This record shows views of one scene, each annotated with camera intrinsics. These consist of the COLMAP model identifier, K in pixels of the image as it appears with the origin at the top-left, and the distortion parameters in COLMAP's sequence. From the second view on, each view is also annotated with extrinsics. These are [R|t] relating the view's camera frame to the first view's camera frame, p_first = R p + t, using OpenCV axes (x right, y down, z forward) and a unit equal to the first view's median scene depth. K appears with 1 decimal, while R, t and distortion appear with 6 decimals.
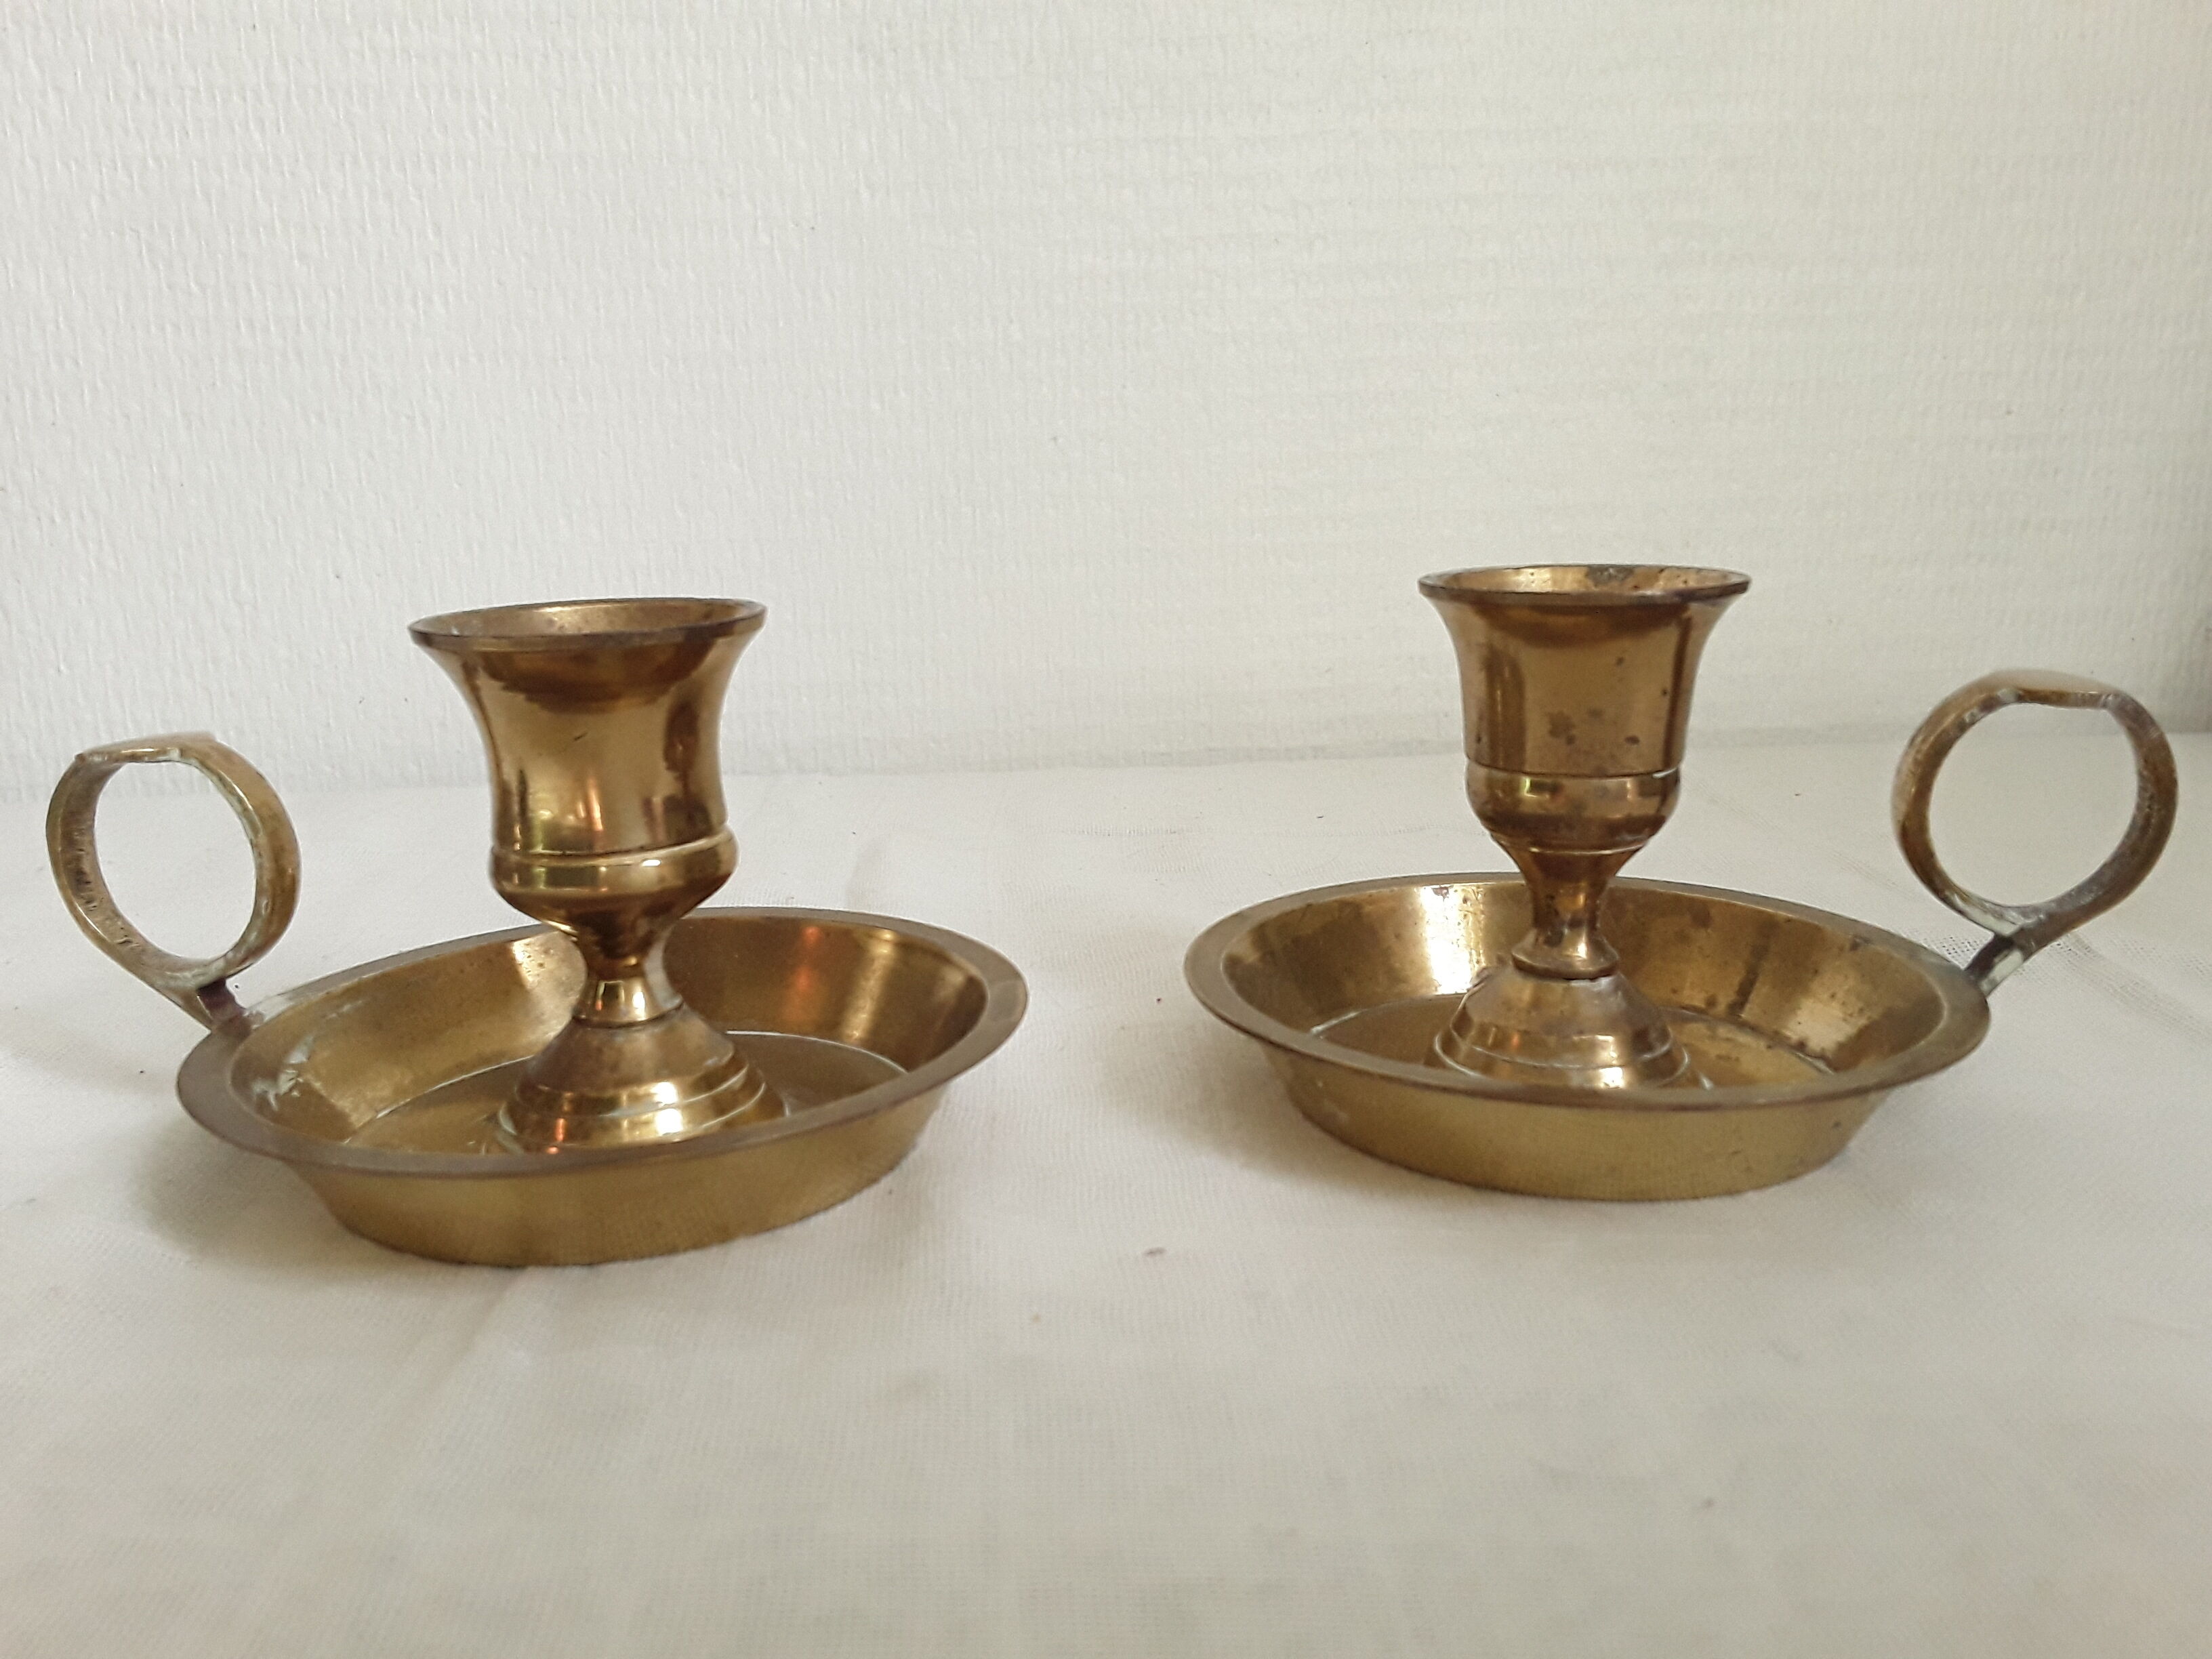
lens RADIAL K [[1789.9, 0, 1106.6], [0, 1789.9, 817.8], [0, 0, 1]] dist [0.134450, -0.244297]
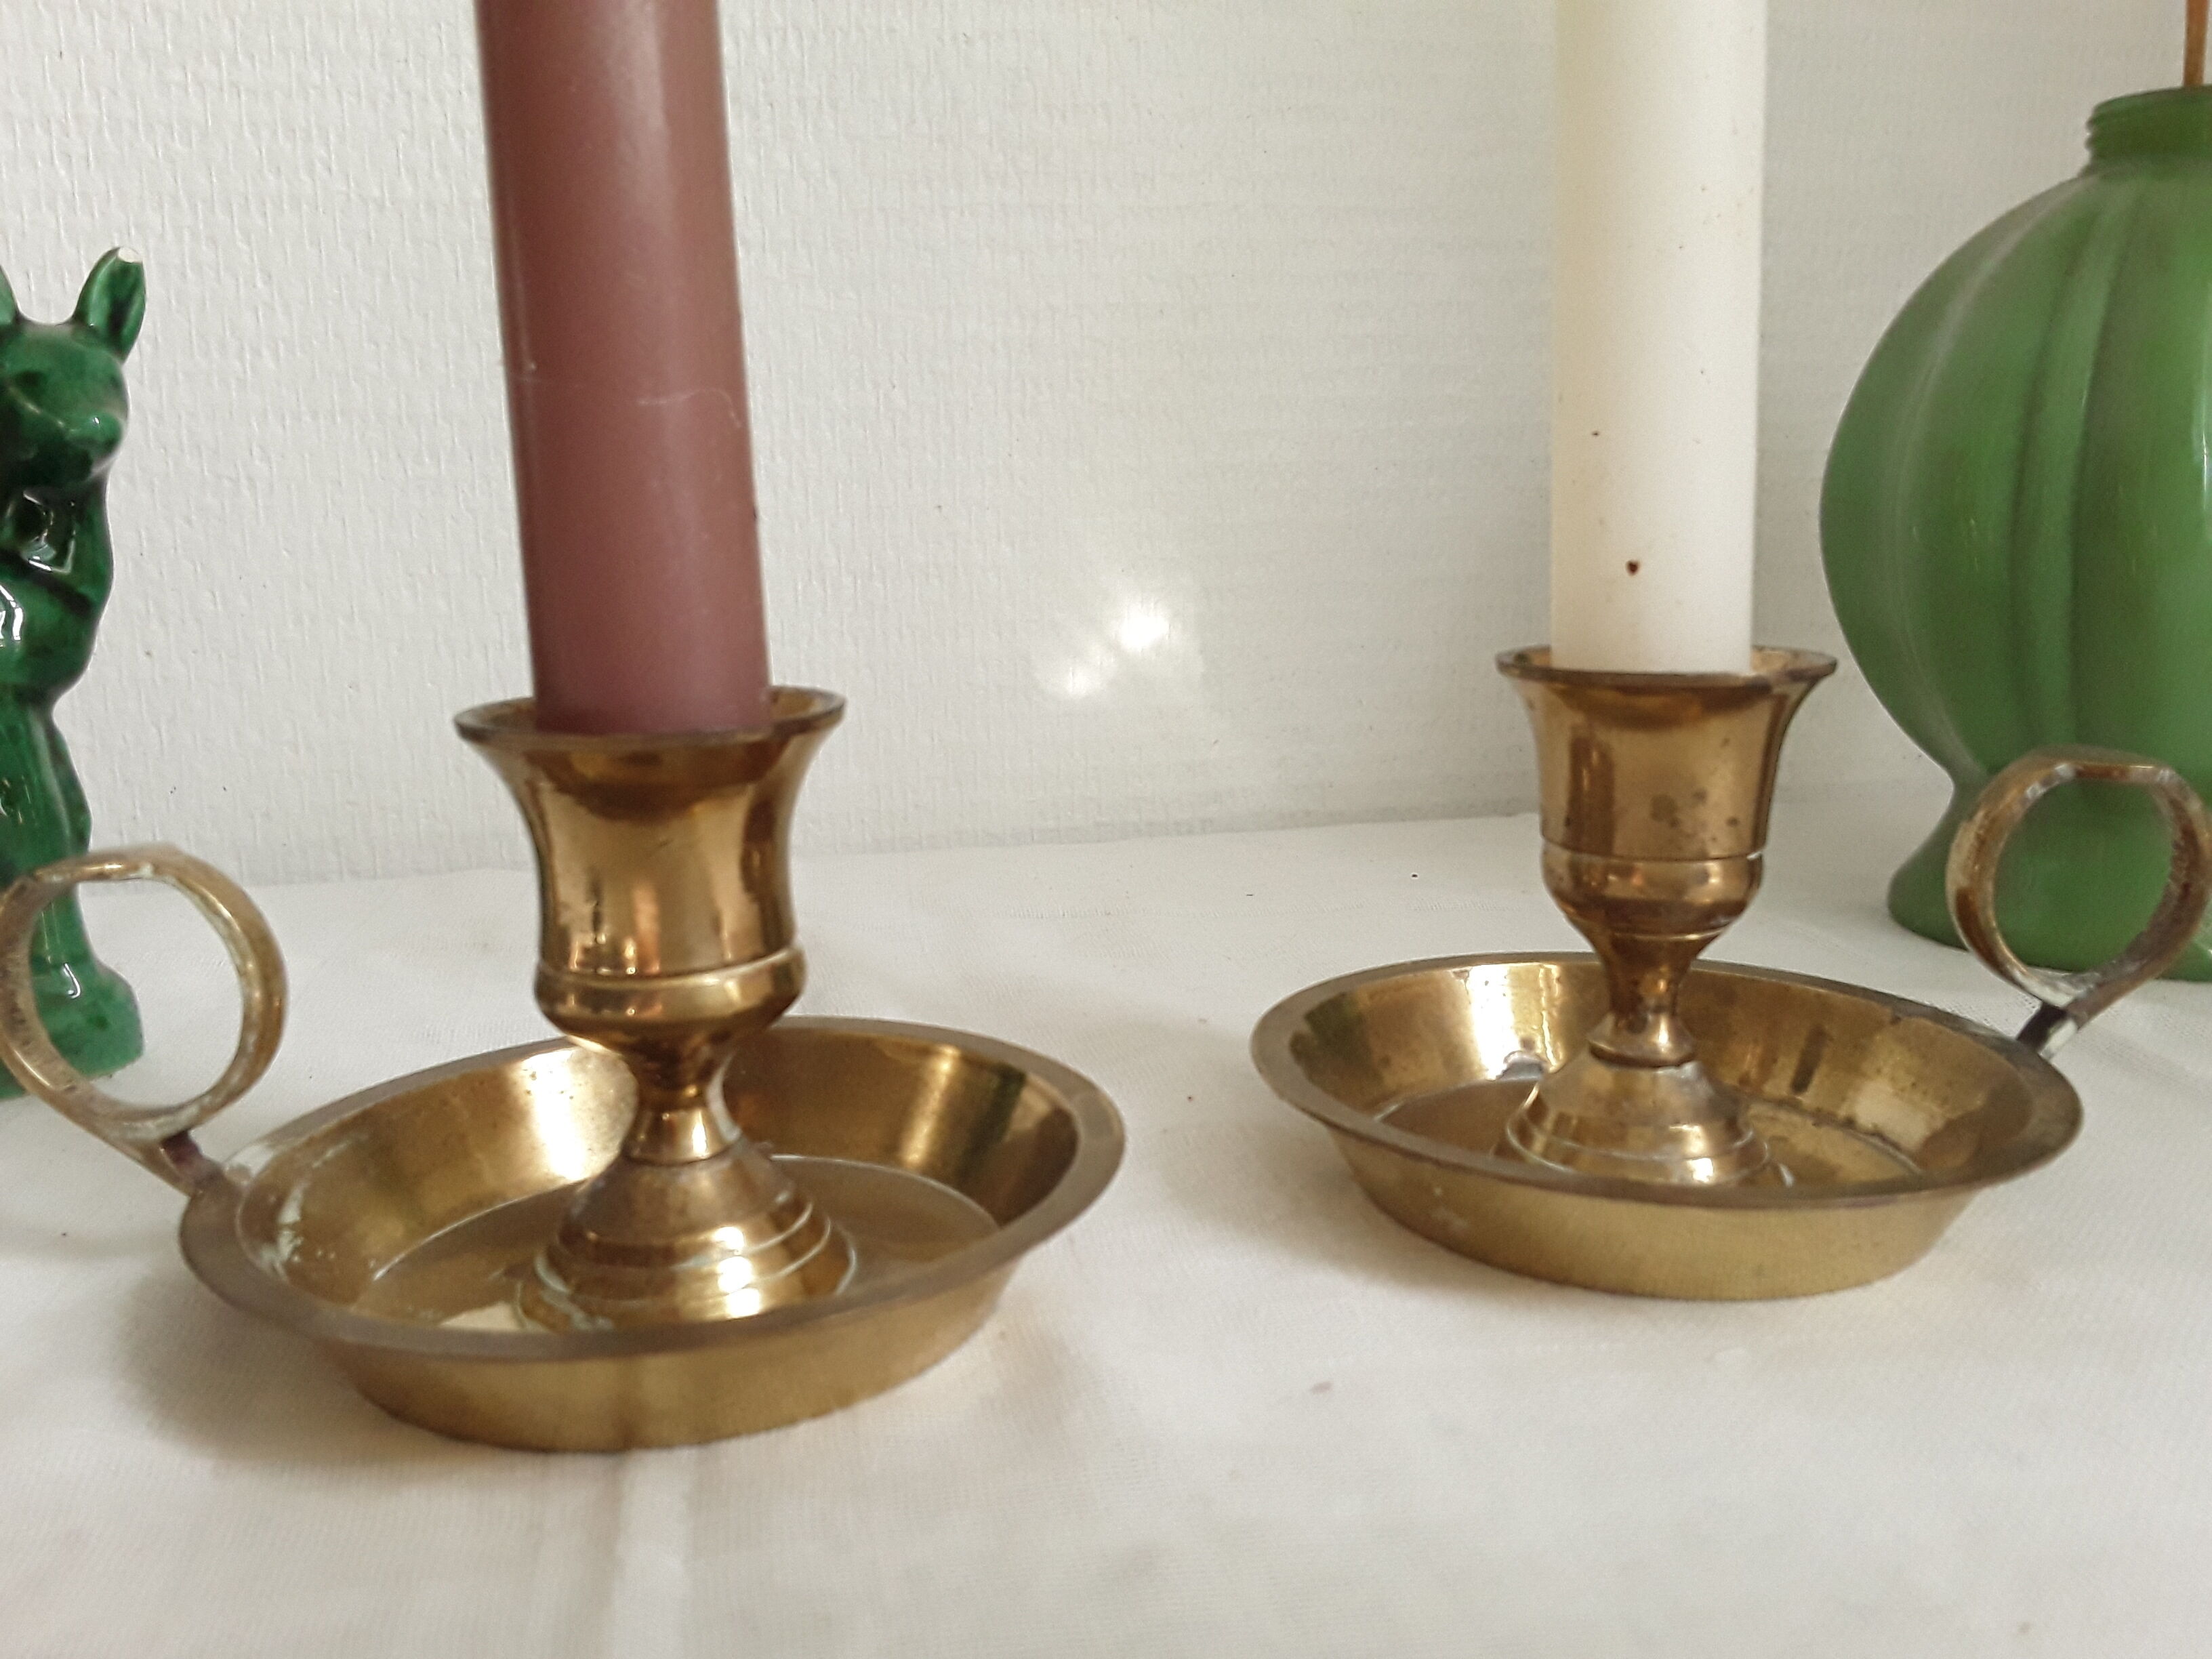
lens RADIAL K [[1788.8, 0, 1106.0], [0, 1788.8, 829.5], [0, 0, 1]] dist [0.140480, -0.259477]
pose [[0.988422, -0.020003, 0.150405, -0.155640], [0.024167, 0.999372, -0.025907, -0.017781], [-0.149793, 0.029242, 0.988285, 0.061486]]
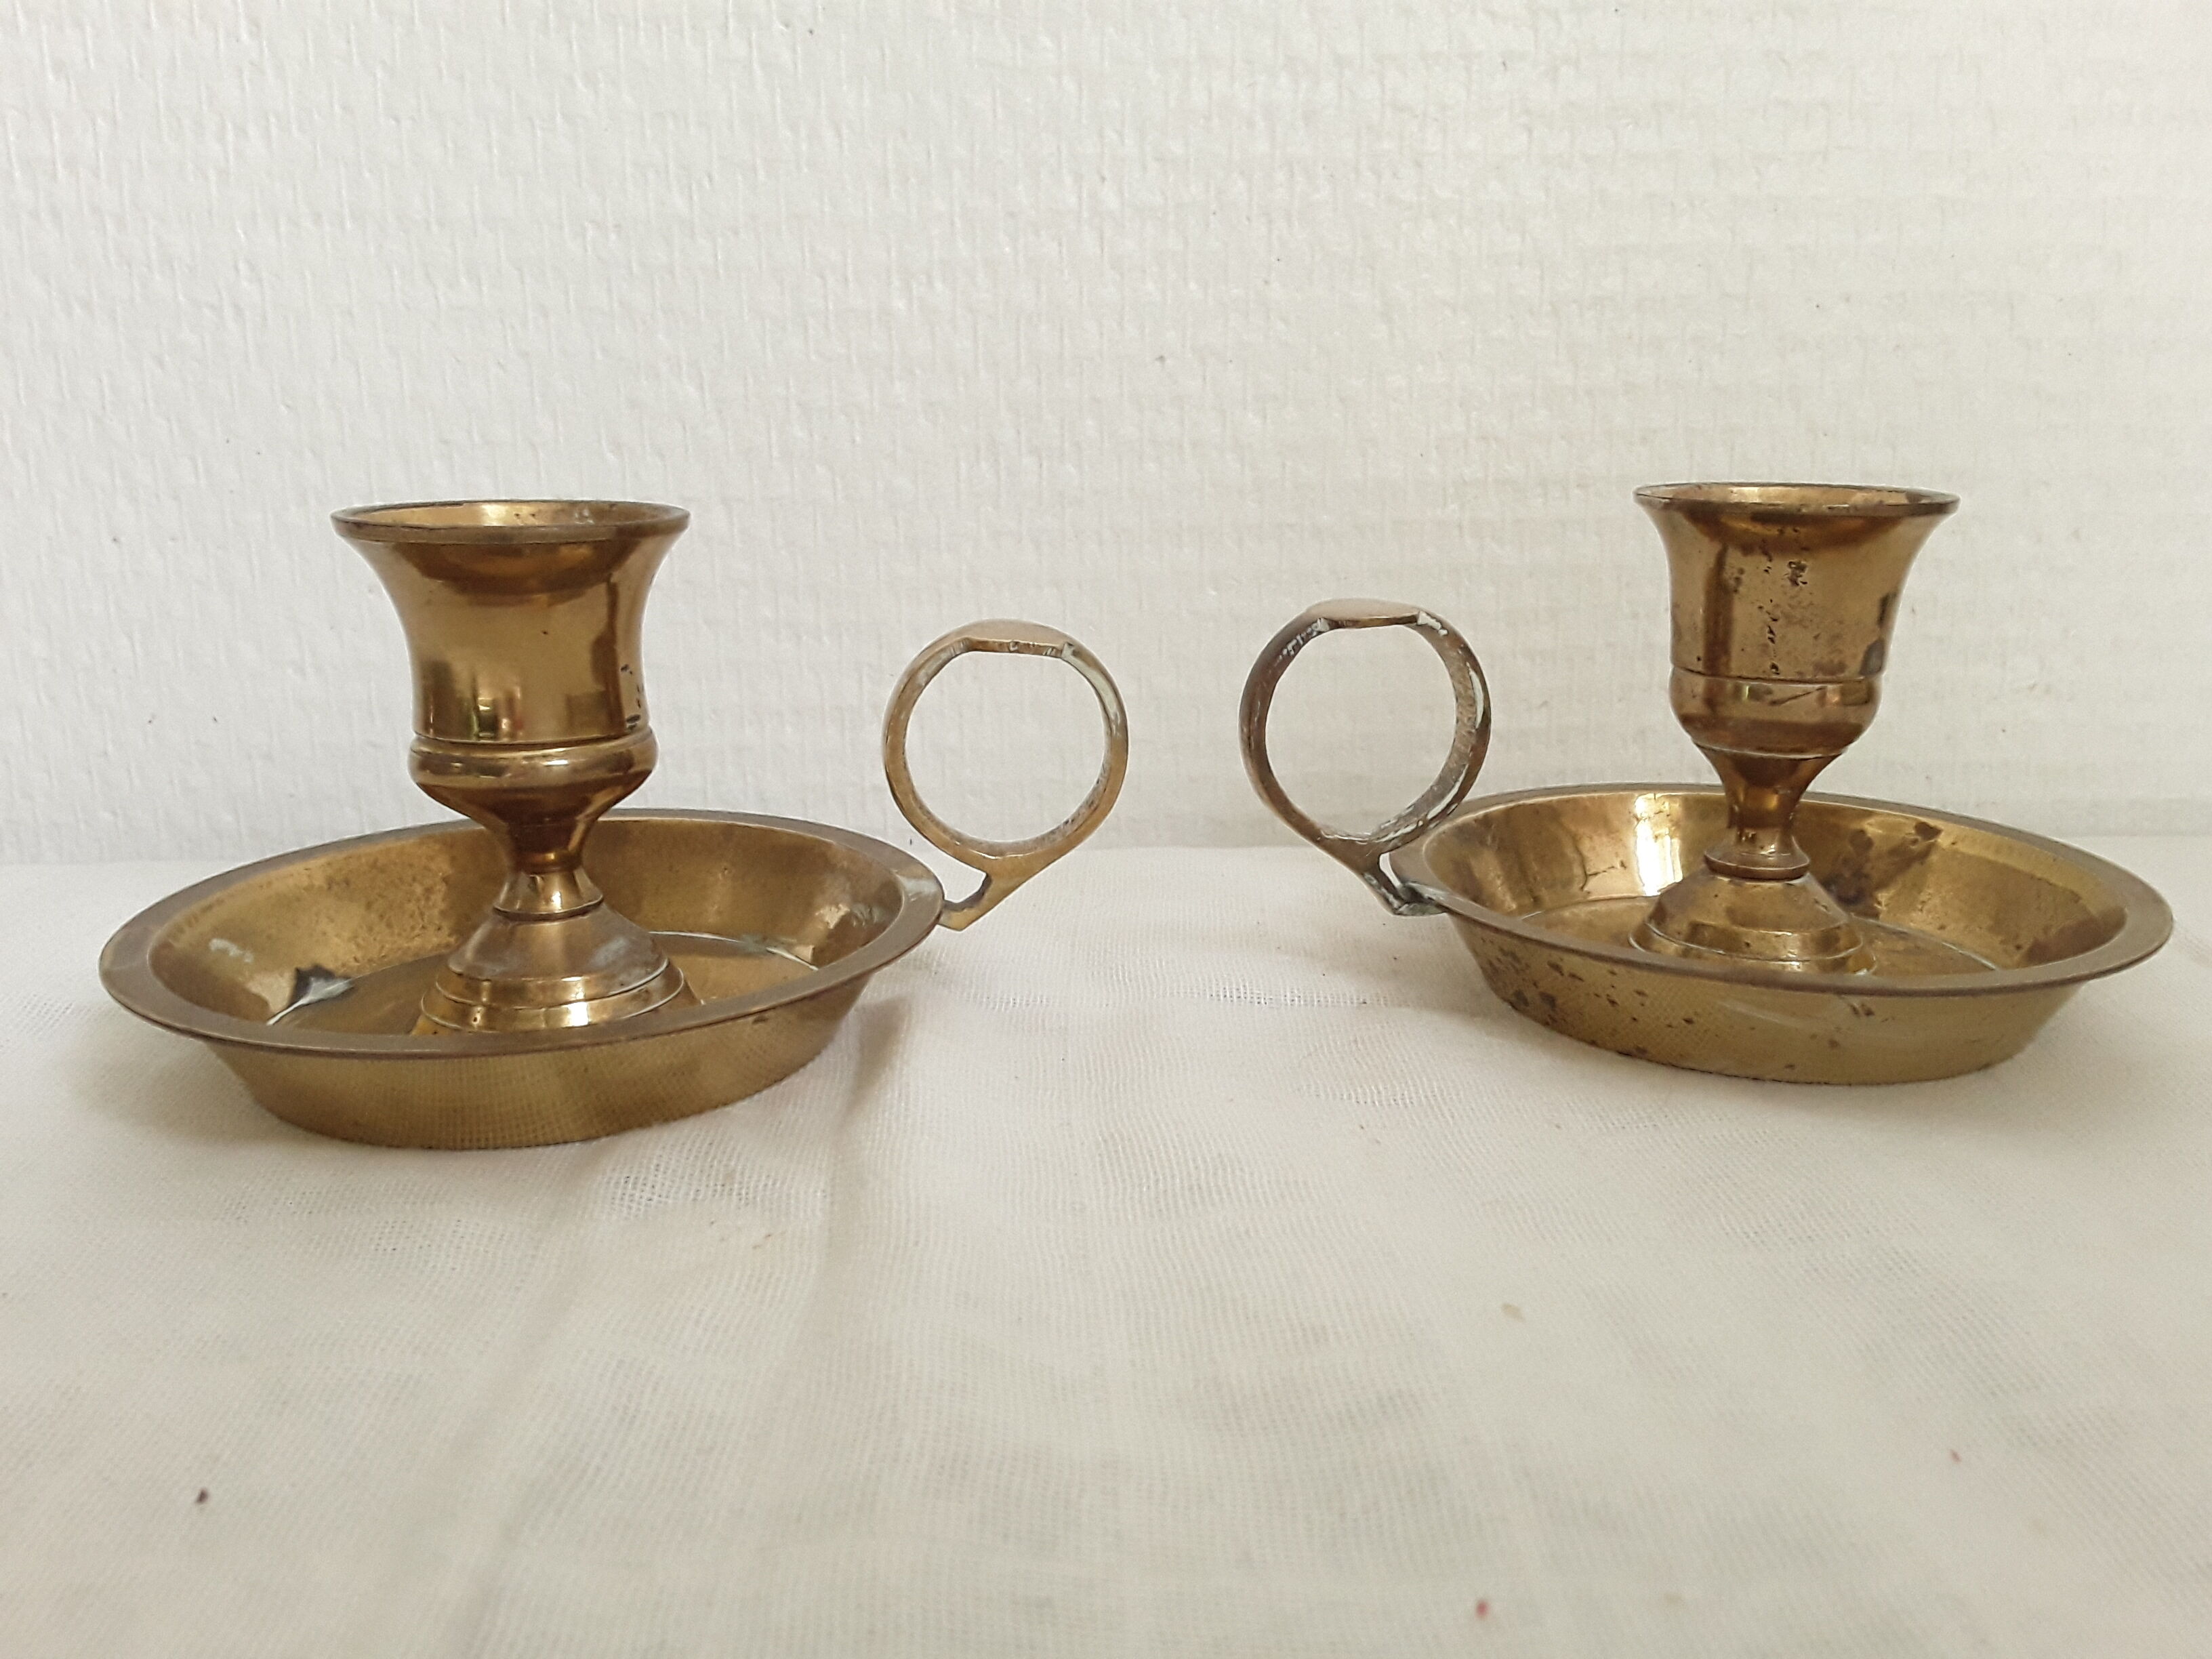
lens RADIAL K [[1788.8, 0, 1106.0], [0, 1788.8, 829.5], [0, 0, 1]] dist [0.140480, -0.259477]
pose [[0.999609, 0.024553, -0.013414, -0.063297], [-0.024122, 0.999215, 0.031411, -0.093983], [0.014175, -0.031075, 0.999417, 0.547565]]
